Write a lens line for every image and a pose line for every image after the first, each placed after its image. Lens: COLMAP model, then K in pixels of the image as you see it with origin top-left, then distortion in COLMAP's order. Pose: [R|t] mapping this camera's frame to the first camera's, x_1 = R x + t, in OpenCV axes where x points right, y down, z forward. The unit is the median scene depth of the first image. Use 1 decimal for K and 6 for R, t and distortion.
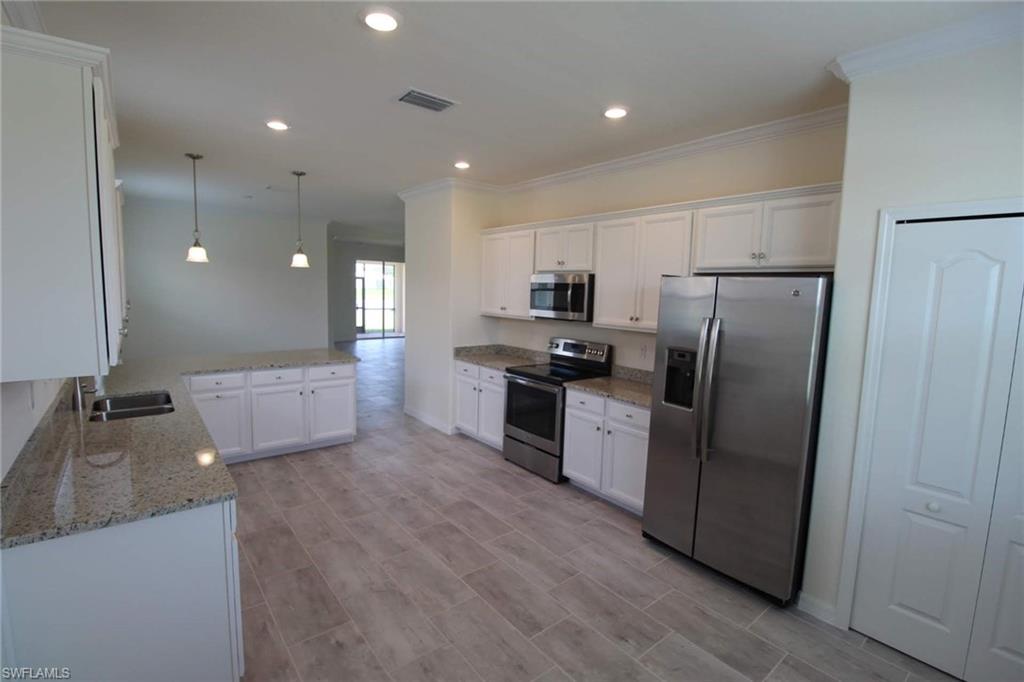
lens RADIAL K [[460.8, 0, 512.0], [0, 460.8, 341.0], [0, 0, 1]] dist [-0.001658, -0.000298]
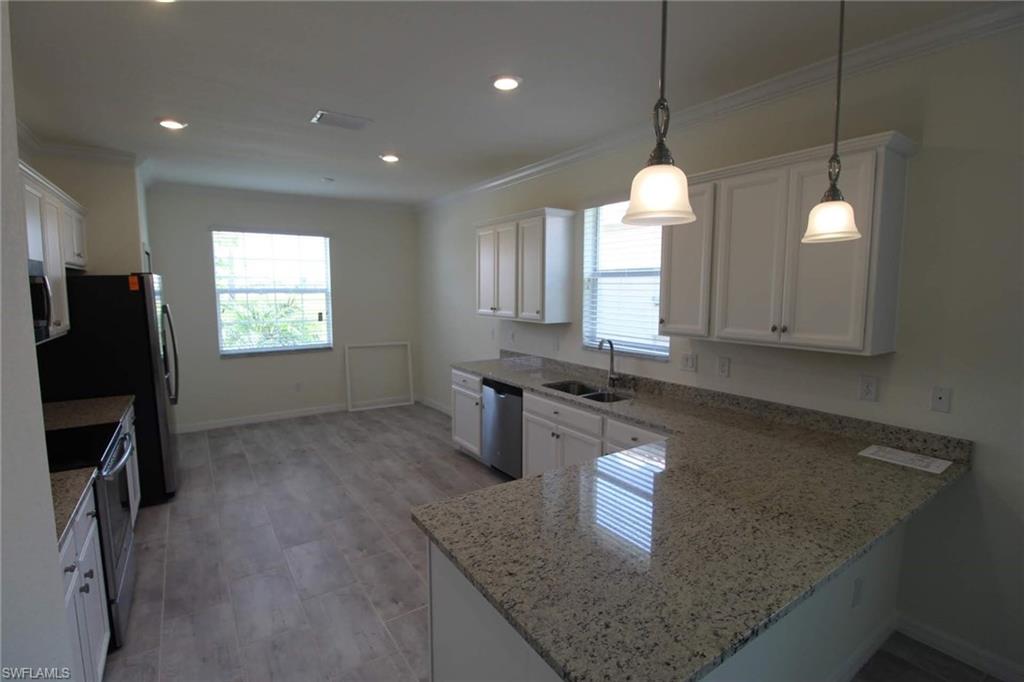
lens RADIAL K [[470.9, 0, 498.3], [0, 470.9, 335.3], [0, 0, 1]] dist [0.000289, -0.011410]
pose [[-0.993012, -0.036890, 0.112097, -0.538163], [-0.011274, 0.975197, 0.221053, -0.204531], [-0.117472, 0.218245, -0.968798, 1.634789]]
